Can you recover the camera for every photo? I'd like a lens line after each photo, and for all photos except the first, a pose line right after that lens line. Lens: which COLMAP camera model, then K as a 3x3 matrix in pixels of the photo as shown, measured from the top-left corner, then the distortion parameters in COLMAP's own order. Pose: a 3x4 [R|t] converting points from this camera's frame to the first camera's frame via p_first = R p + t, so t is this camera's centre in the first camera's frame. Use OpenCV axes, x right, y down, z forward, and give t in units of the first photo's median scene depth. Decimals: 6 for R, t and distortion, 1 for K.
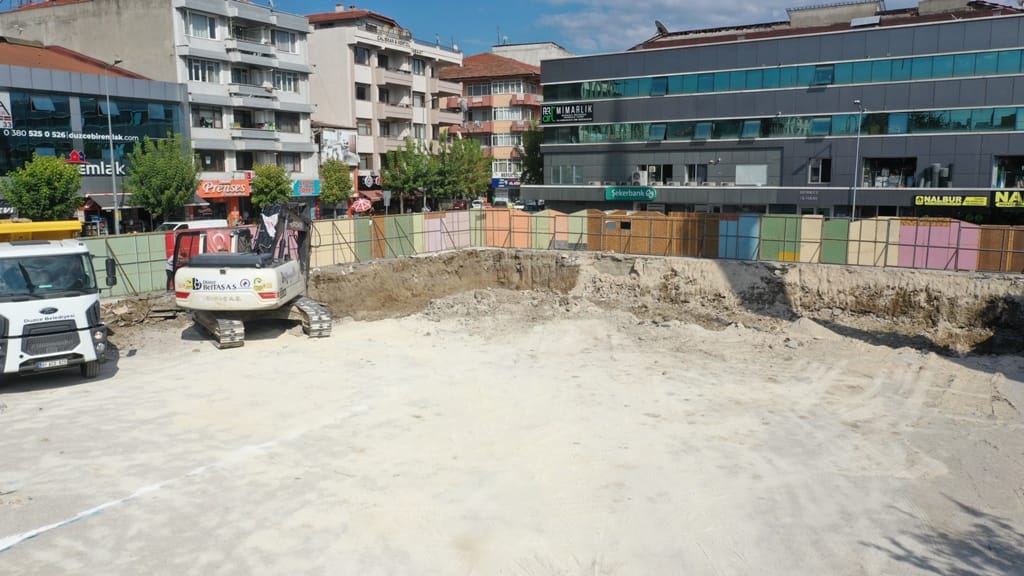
lens RADIAL K [[772.7, 0, 512.0], [0, 772.7, 288.0], [0, 0, 1]] dist [-0.005632, 0.007745]
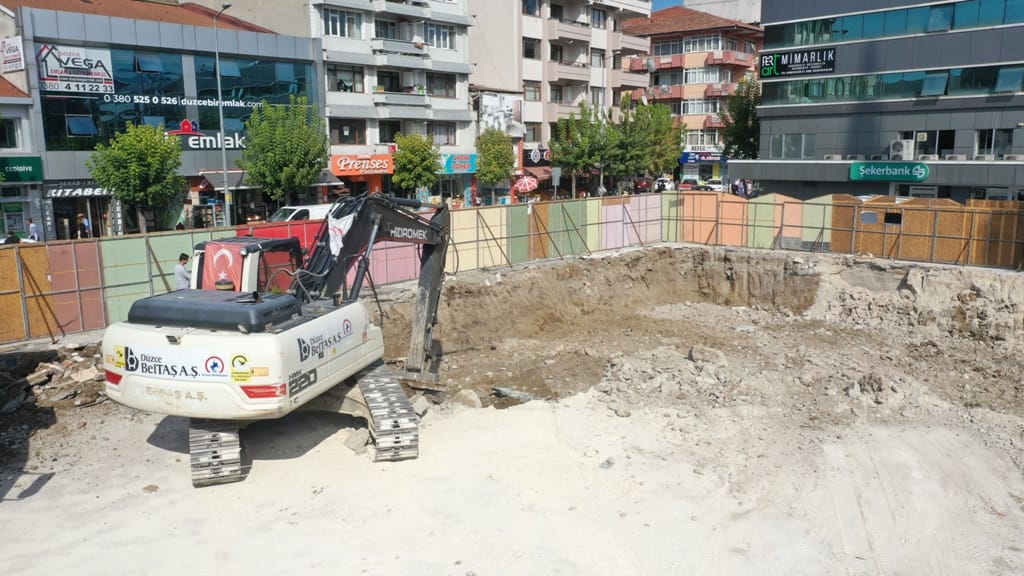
lens RADIAL K [[772.7, 0, 512.0], [0, 772.7, 288.0], [0, 0, 1]] dist [-0.005632, 0.007745]
pose [[0.975208, 0.033996, -0.218664, -0.028578], [-0.027163, 0.999047, 0.034178, -0.029420], [0.219618, -0.027391, 0.975201, 0.223618]]
